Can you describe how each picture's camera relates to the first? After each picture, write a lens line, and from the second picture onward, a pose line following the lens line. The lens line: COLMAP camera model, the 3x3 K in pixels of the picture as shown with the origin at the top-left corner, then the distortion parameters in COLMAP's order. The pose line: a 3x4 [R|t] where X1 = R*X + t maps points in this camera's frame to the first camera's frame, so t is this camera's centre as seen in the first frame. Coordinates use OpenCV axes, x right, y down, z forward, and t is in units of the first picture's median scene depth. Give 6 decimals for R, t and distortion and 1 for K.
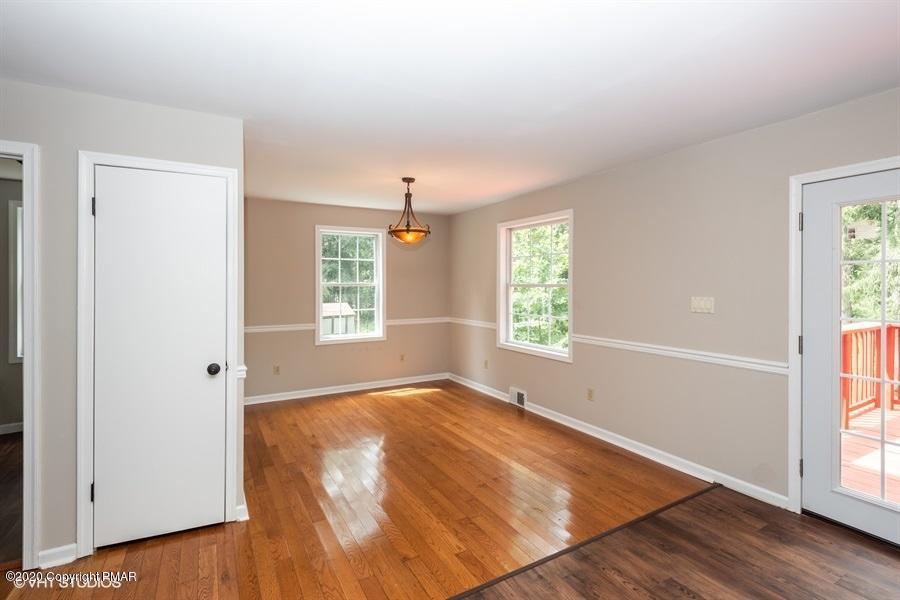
lens RADIAL K [[426.2, 0, 449.7], [0, 426.2, 286.9], [0, 0, 1]] dist [0.000294, -0.000497]
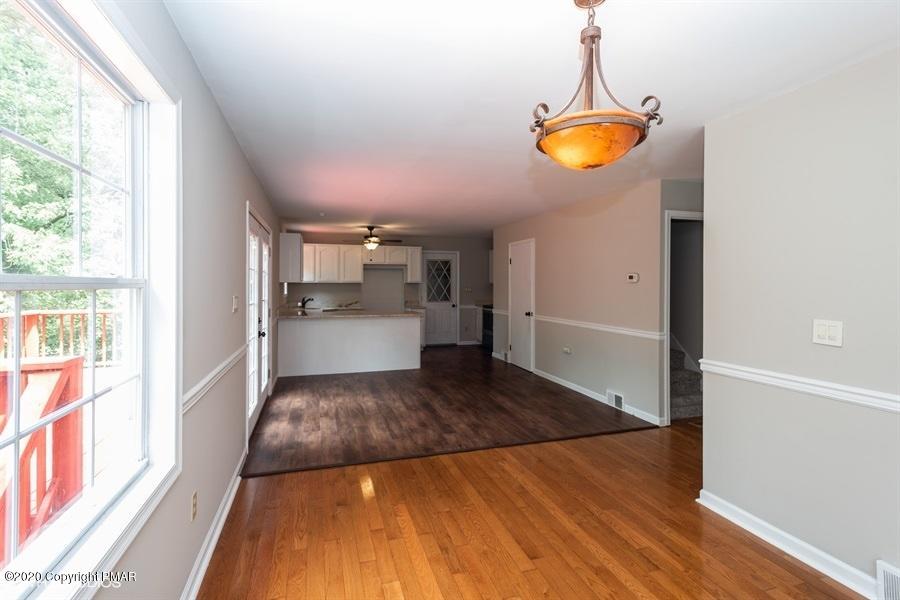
lens RADIAL K [[426.2, 0, 449.7], [0, 426.2, 286.9], [0, 0, 1]] dist [0.000294, -0.000497]
pose [[-0.979553, -0.003463, 0.201154, -0.090823], [-0.001724, 0.999960, 0.008820, -0.004567], [-0.201177, 0.008293, -0.979520, 2.456800]]
